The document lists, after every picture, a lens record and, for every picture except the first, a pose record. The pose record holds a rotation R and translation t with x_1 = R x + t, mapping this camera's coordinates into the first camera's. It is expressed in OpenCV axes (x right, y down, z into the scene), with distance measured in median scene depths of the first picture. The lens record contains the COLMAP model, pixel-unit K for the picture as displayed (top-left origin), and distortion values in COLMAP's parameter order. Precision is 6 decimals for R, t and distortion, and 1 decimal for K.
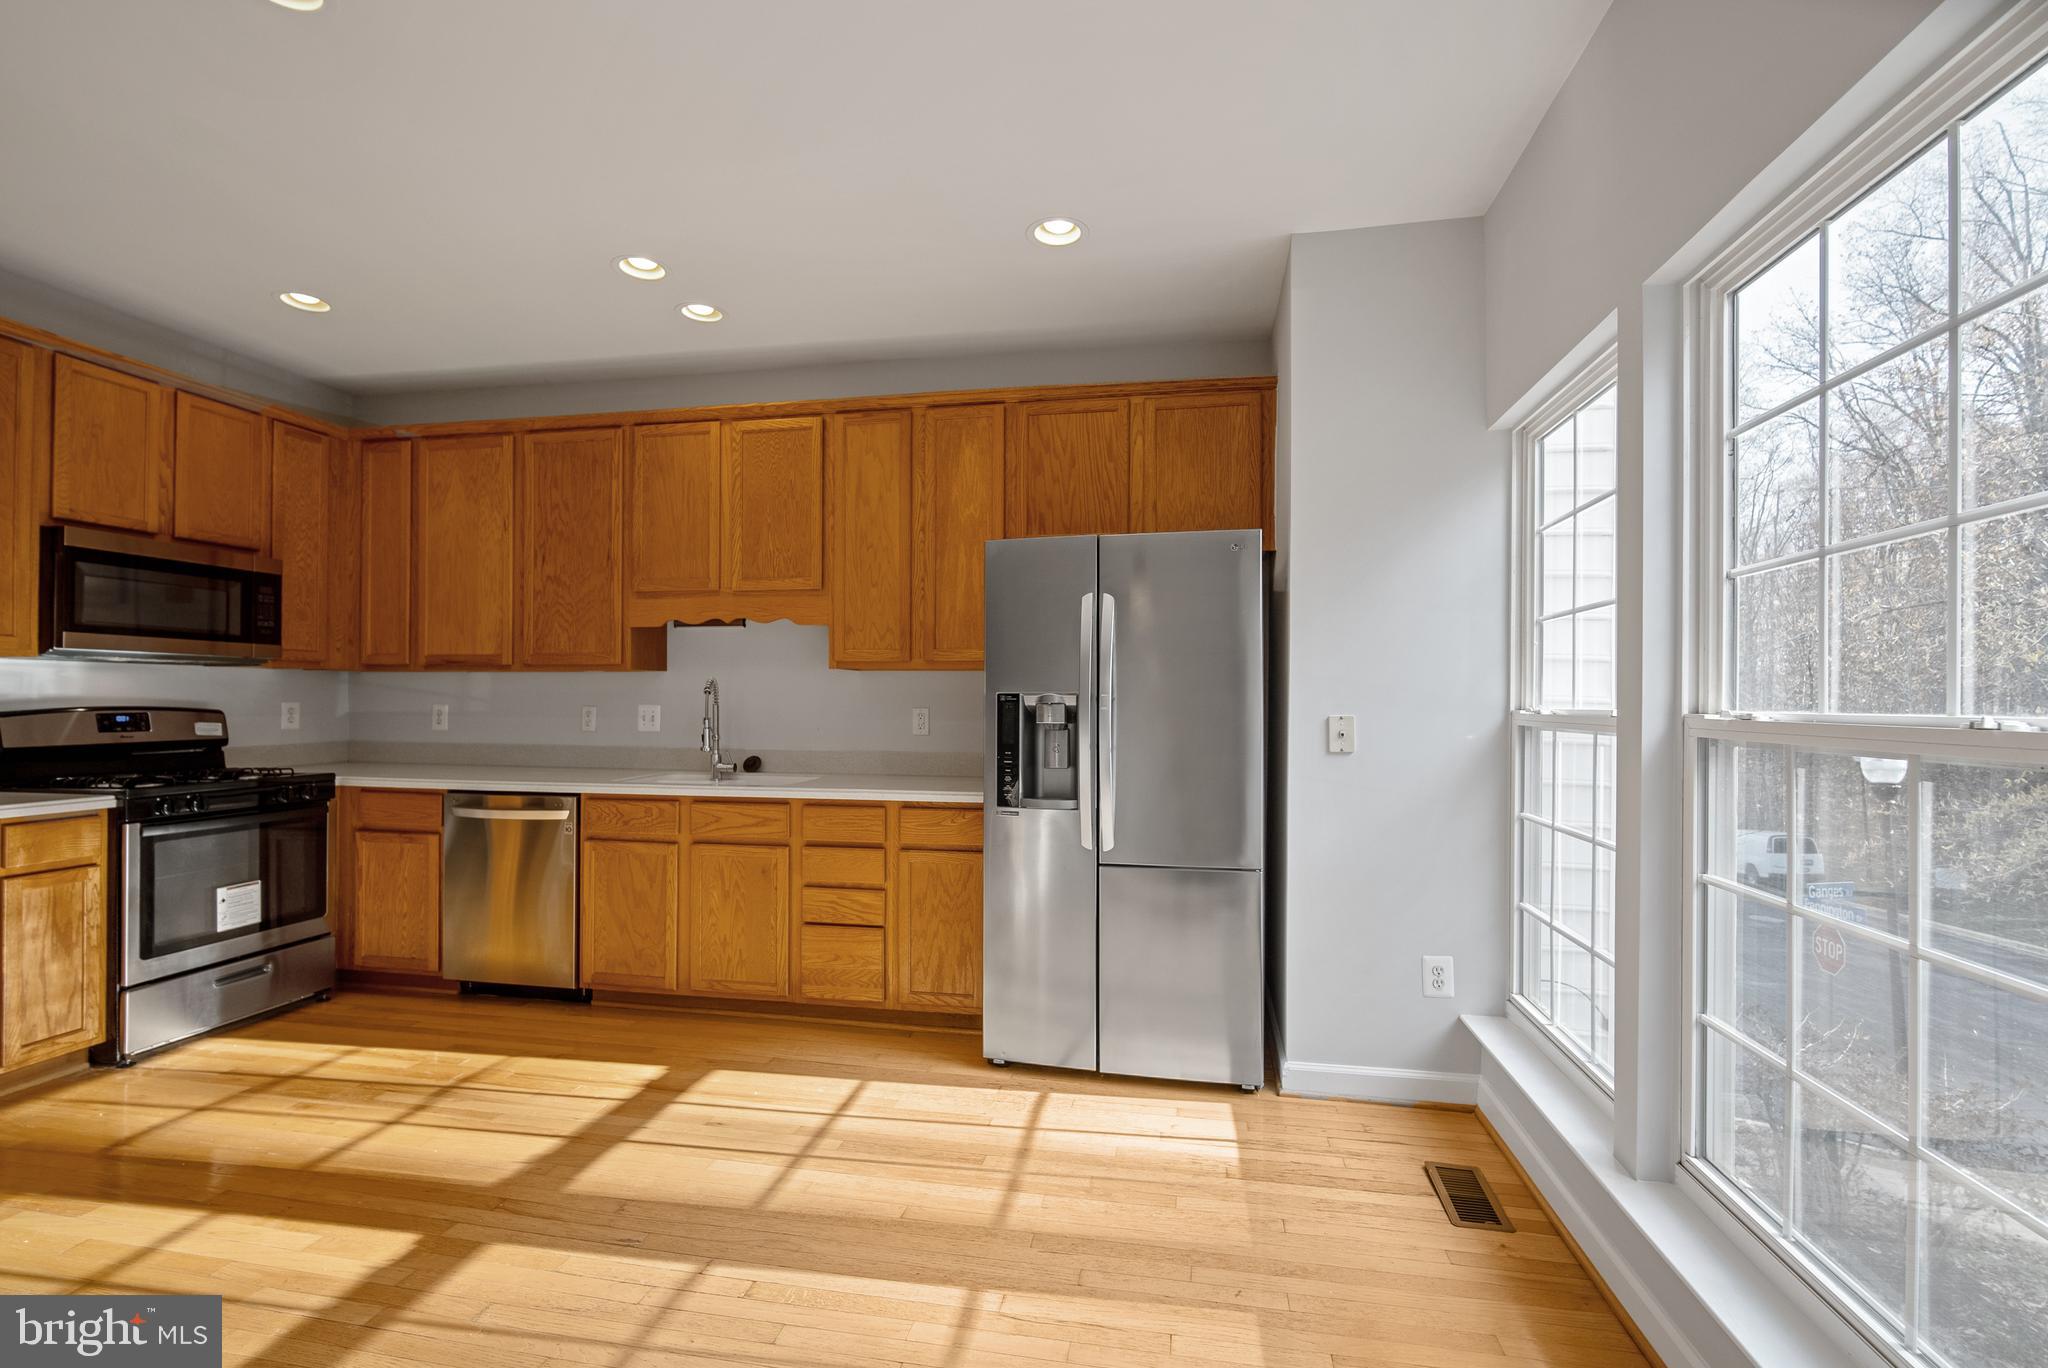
lens RADIAL K [[899.0, 0, 1012.3], [0, 899.0, 691.2], [0, 0, 1]] dist [-0.015291, 0.004665]
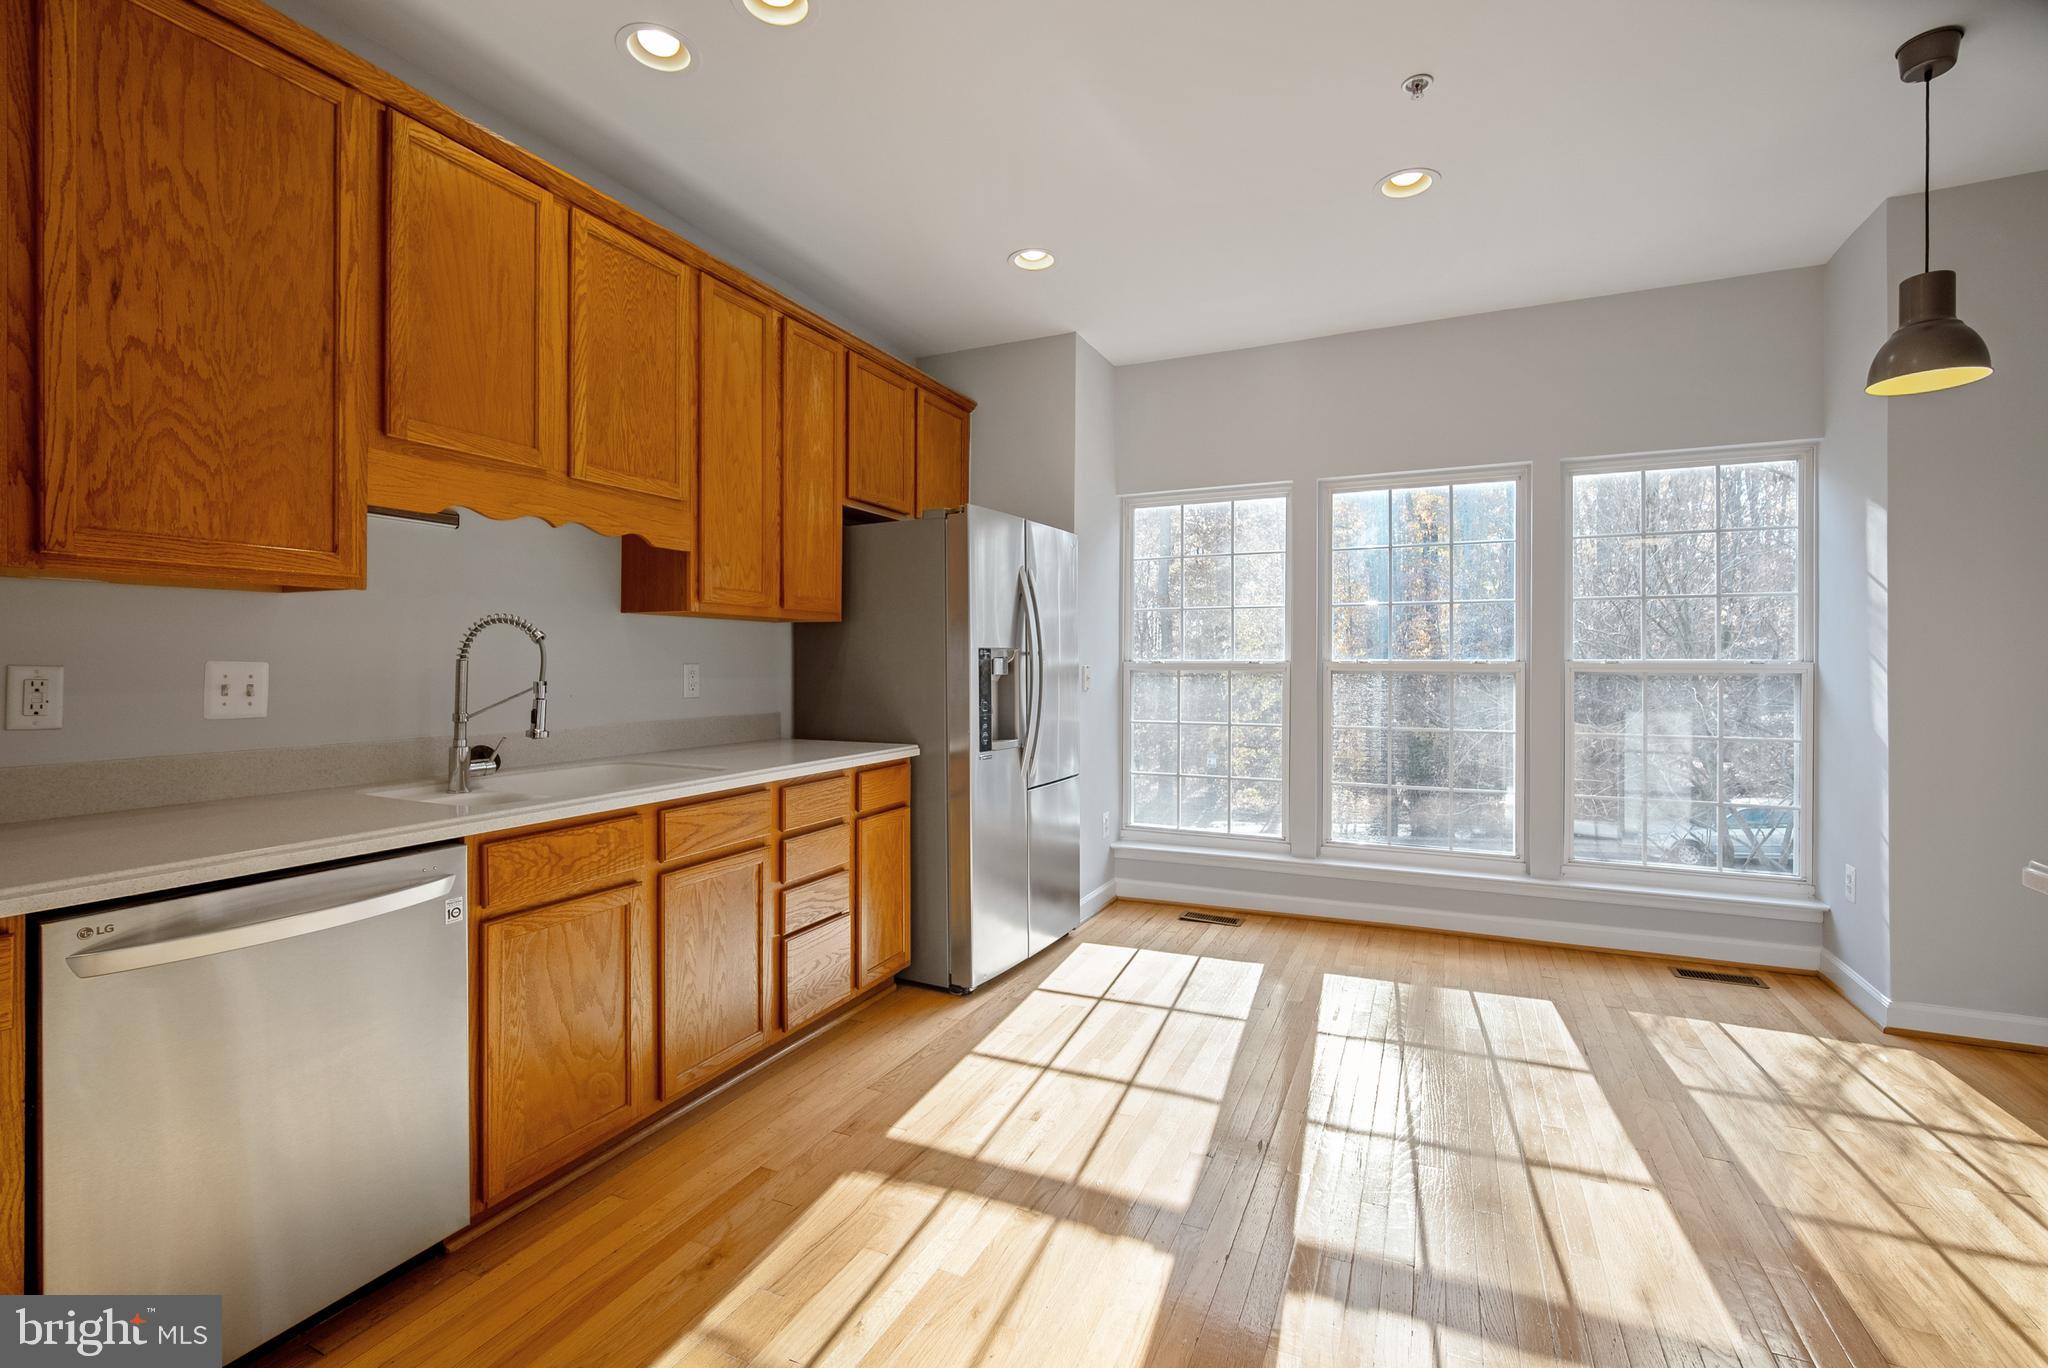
lens RADIAL K [[899.0, 0, 1016.7], [0, 899.0, 665.3], [0, 0, 1]] dist [-0.015291, 0.004665]
pose [[0.256378, -0.006331, 0.966556, -0.868338], [-0.008638, 0.999924, 0.008840, 0.010865], [-0.966538, -0.010615, 0.256304, 0.560709]]
